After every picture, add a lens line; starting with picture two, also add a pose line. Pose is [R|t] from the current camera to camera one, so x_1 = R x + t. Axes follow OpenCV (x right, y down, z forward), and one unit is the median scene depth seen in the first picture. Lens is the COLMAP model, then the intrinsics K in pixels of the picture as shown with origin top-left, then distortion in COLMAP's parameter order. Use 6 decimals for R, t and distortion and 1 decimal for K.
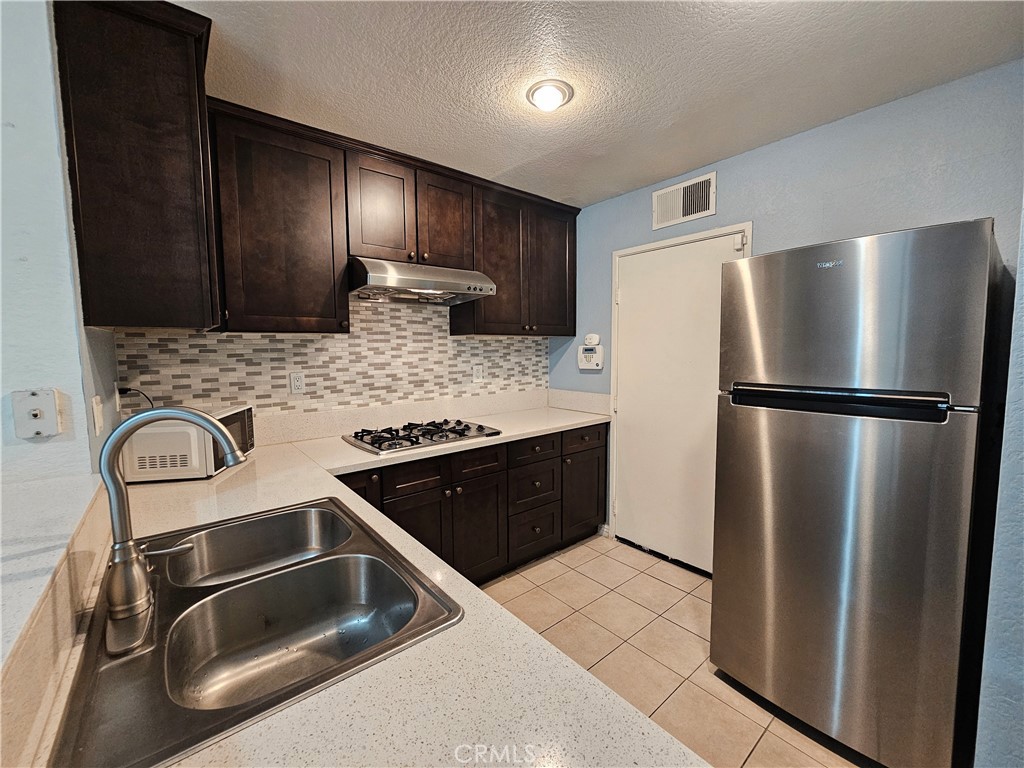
lens RADIAL K [[415.7, 0, 511.6], [0, 415.7, 381.1], [0, 0, 1]] dist [0.000186, -0.000002]
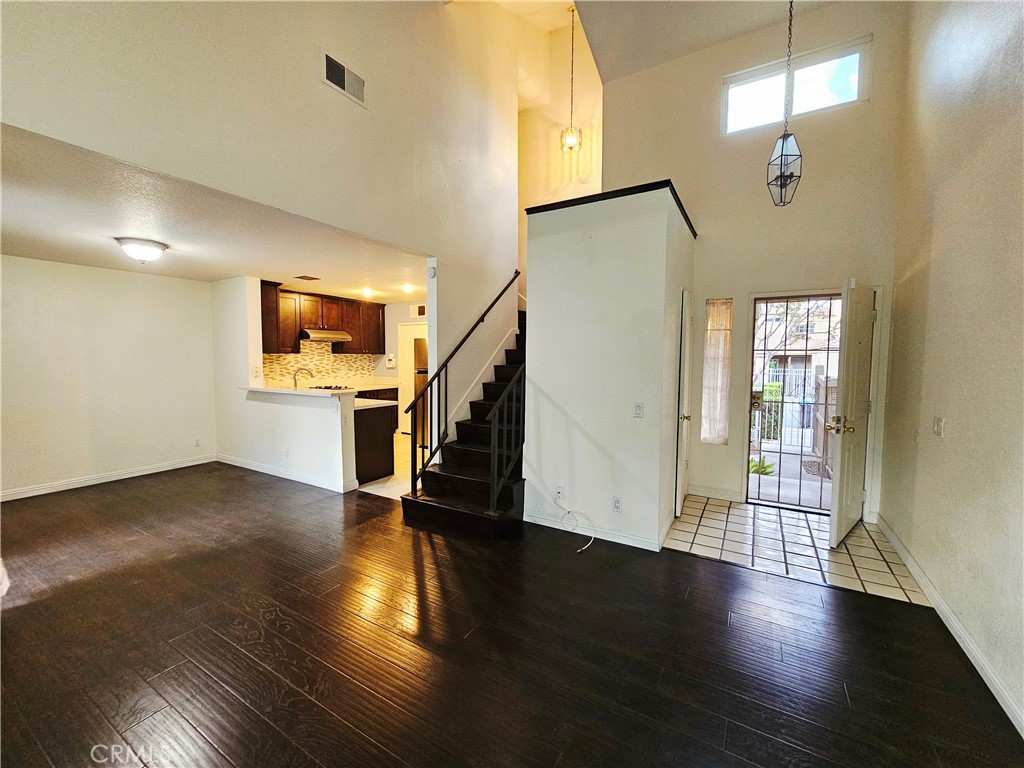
lens RADIAL K [[415.7, 0, 509.0], [0, 415.7, 379.0], [0, 0, 1]] dist [0.000186, -0.000002]
pose [[0.942337, -0.004318, 0.334638, 0.023093], [0.013725, 0.999574, -0.025750, 0.129371], [-0.334385, 0.028858, 0.941995, -1.813809]]
